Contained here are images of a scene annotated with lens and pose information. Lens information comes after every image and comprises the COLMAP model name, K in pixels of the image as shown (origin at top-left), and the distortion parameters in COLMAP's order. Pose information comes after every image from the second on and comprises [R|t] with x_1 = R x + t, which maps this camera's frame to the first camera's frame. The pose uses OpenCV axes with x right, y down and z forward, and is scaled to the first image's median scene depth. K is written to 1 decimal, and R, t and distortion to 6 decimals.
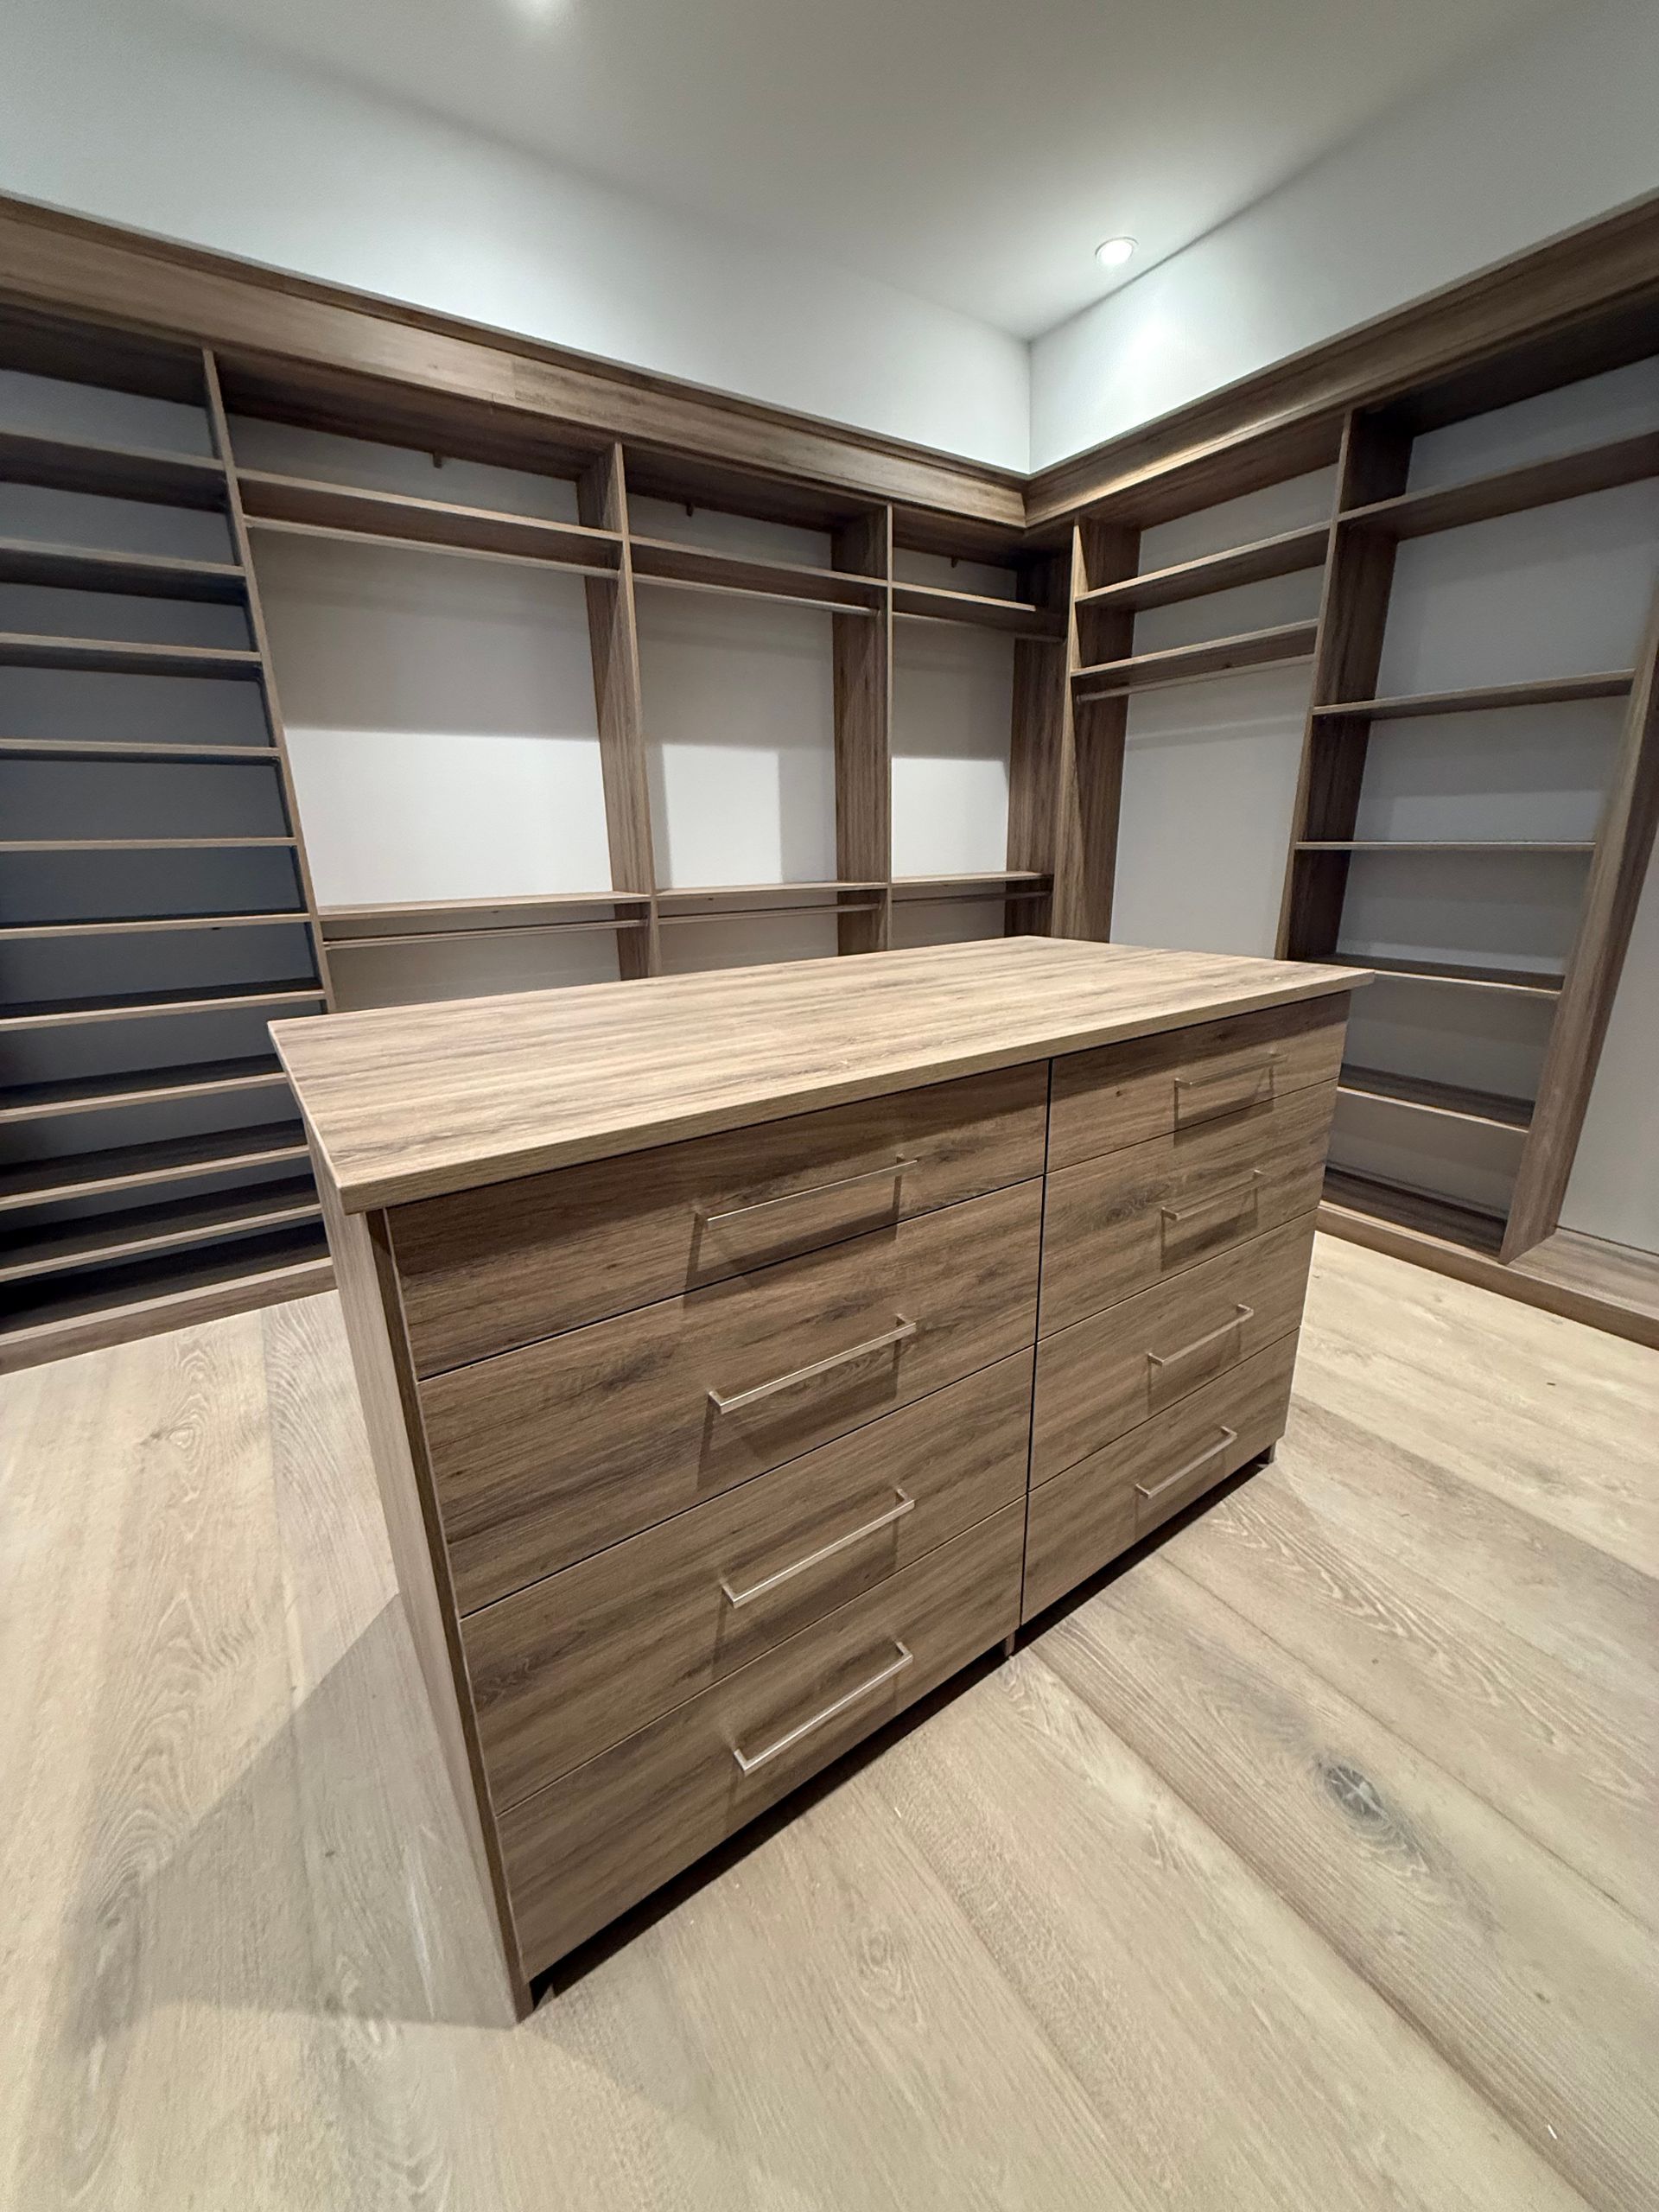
lens RADIAL K [[869.4, 0, 829.5], [0, 869.4, 1106.0], [0, 0, 1]] dist [-0.000196, -0.000428]
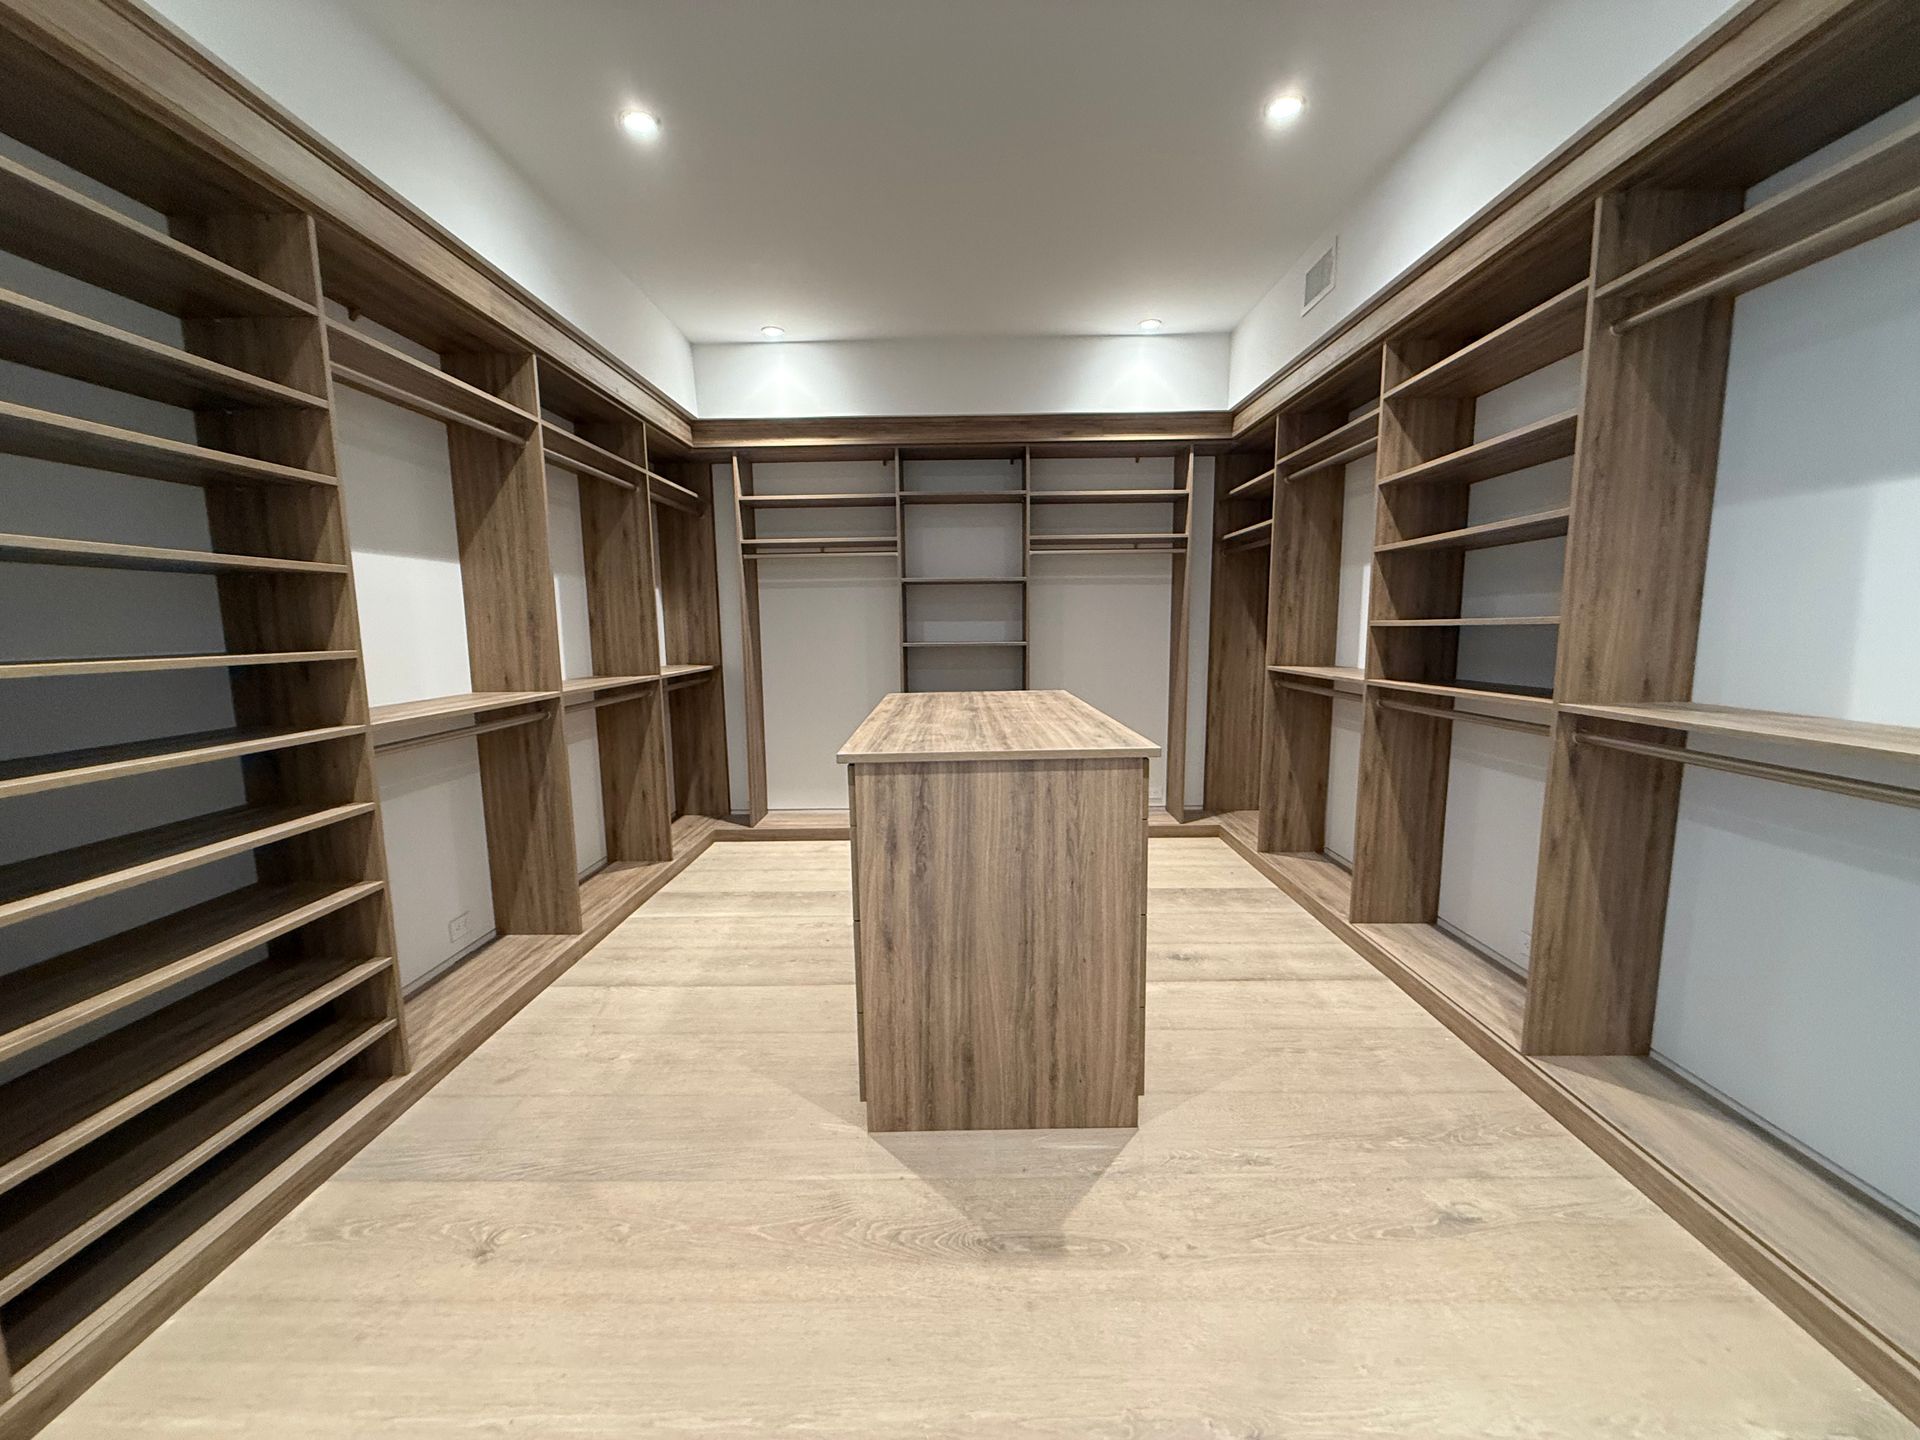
lens RADIAL K [[754.7, 0, 959.0], [0, 754.7, 728.9], [0, 0, 1]] dist [-0.000196, -0.000428]
pose [[0.563540, -0.104610, 0.819439, -0.830932], [0.250290, 0.966946, -0.048688, -0.005297], [-0.787260, 0.232535, 0.571095, -0.015608]]
